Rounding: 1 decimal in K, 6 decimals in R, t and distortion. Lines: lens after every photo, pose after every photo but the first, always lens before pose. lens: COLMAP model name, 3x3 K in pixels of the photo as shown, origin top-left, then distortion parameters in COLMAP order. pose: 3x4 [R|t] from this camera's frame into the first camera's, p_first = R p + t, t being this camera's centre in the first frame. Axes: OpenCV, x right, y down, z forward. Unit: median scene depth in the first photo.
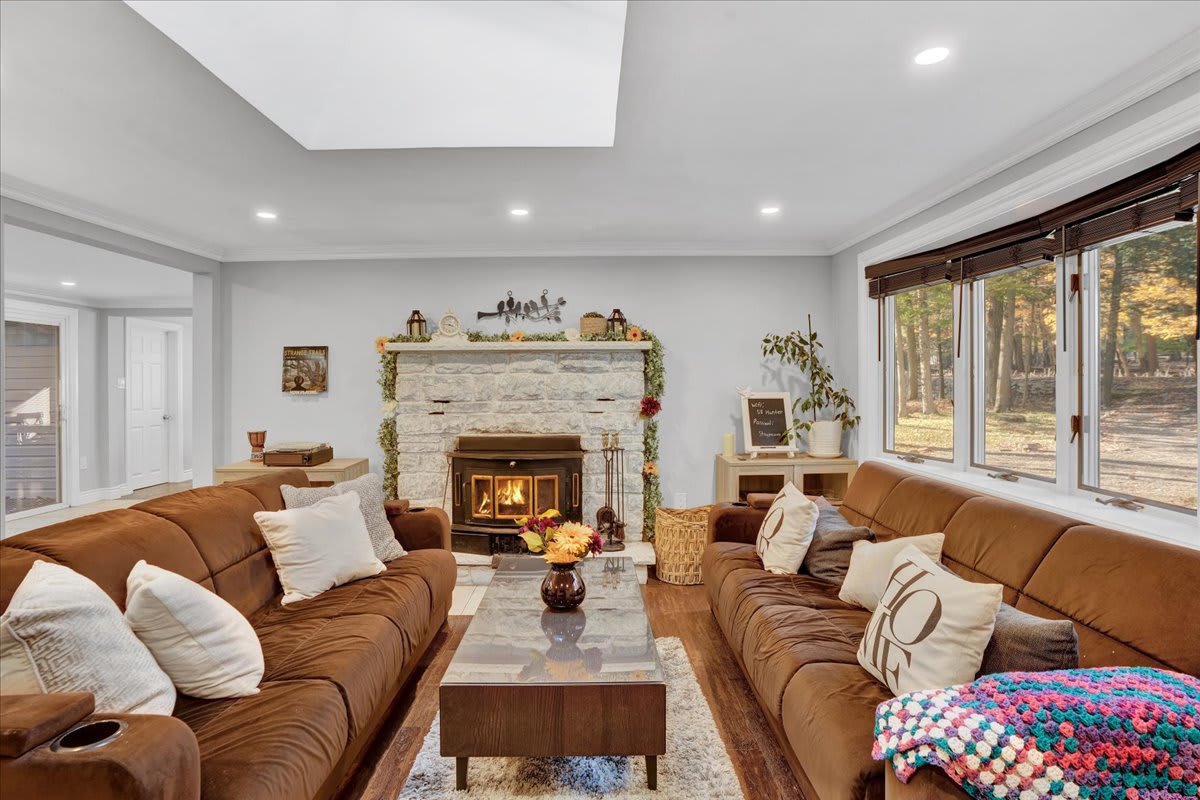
lens RADIAL K [[595.0, 0, 594.0], [0, 595.0, 385.0], [0, 0, 1]] dist [-0.069538, 0.032310]
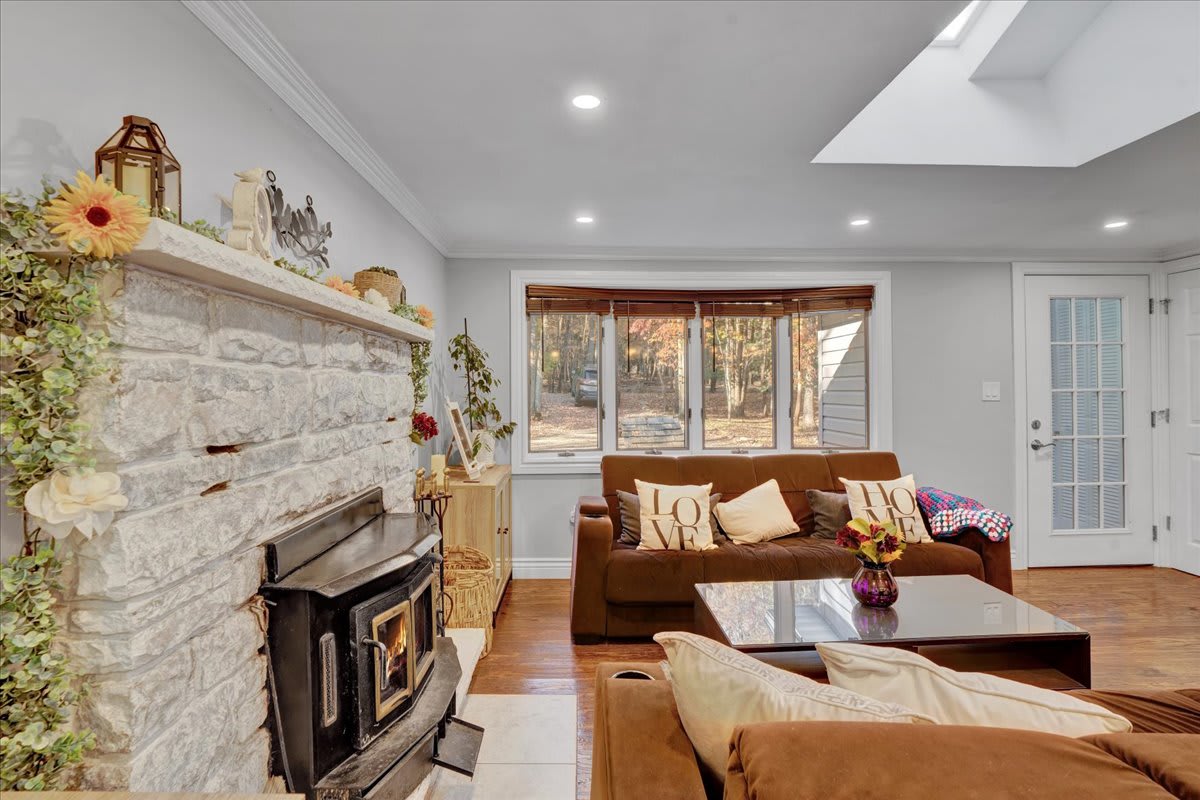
lens RADIAL K [[595.0, 0, 594.0], [0, 595.0, 385.0], [0, 0, 1]] dist [-0.069538, 0.032310]
pose [[-0.019577, 0.011942, 0.999737, -0.574563], [0.008797, 0.999892, -0.011772, -0.000573], [-0.999770, 0.008564, -0.019680, 0.812824]]
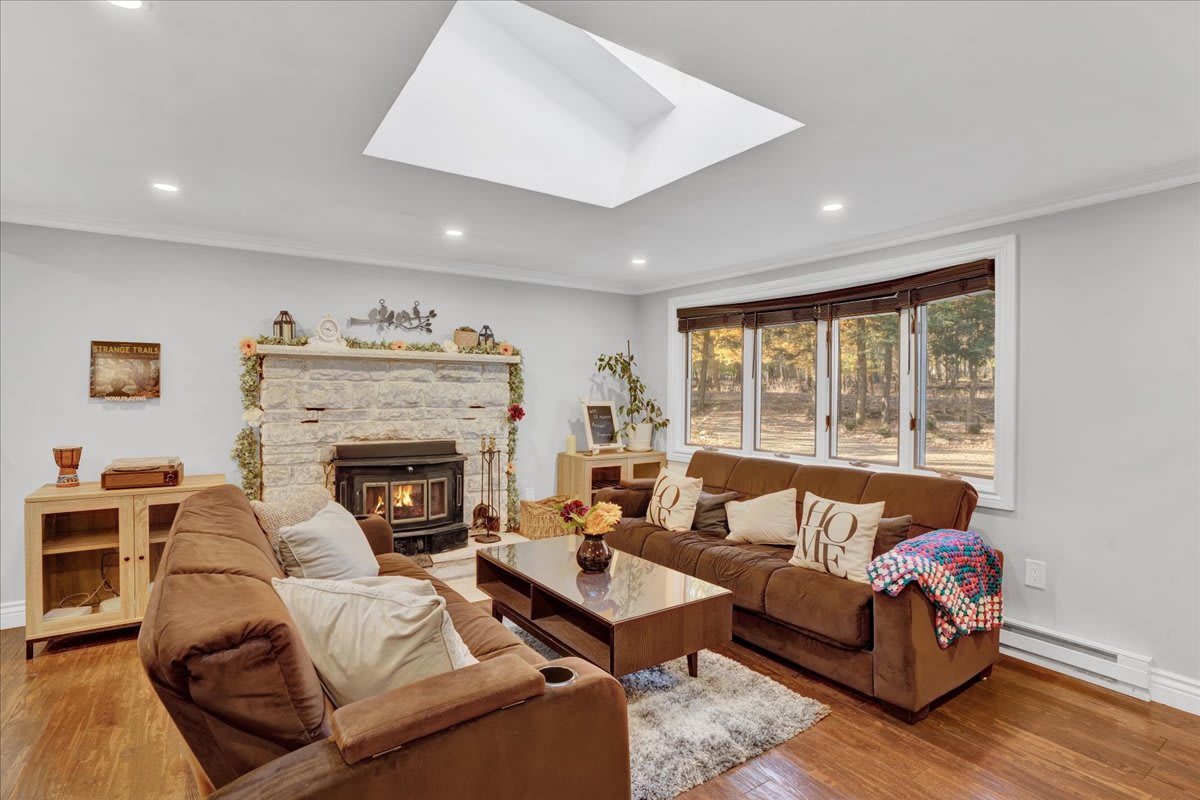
lens RADIAL K [[590.5, 0, 589.5], [0, 590.5, 397.6], [0, 0, 1]] dist [-0.044121, 0.000199]
pose [[0.835202, 0.007538, 0.549892, -0.408978], [-0.010768, 0.999939, 0.002647, 0.002141], [-0.549838, -0.008133, 0.835232, -0.026076]]
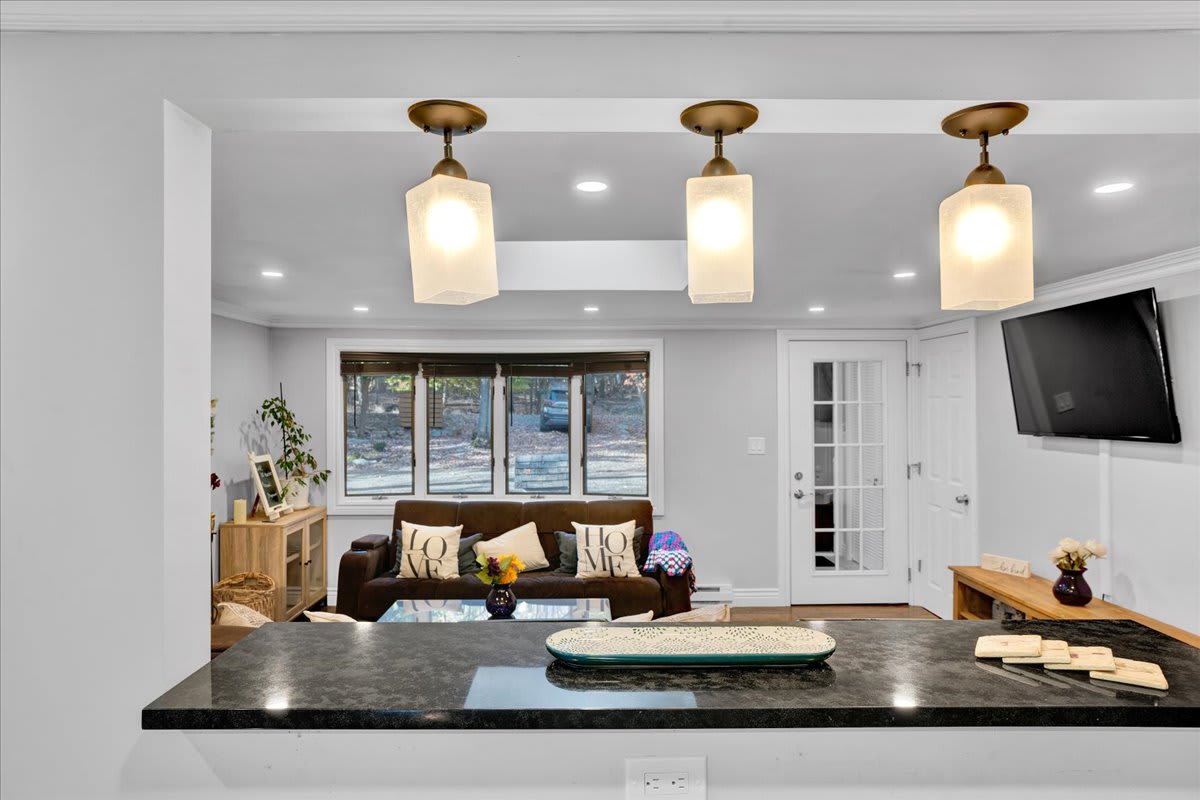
lens RADIAL K [[730.9, 0, 600.0], [0, 730.9, 400.0], [0, 0, 1]] dist [-0.032796, 0.000199]
pose [[-0.010833, 0.009647, 0.999895, -0.992270], [0.002904, 0.999950, -0.009616, -0.071379], [-0.999937, 0.002799, -0.010861, 0.418809]]
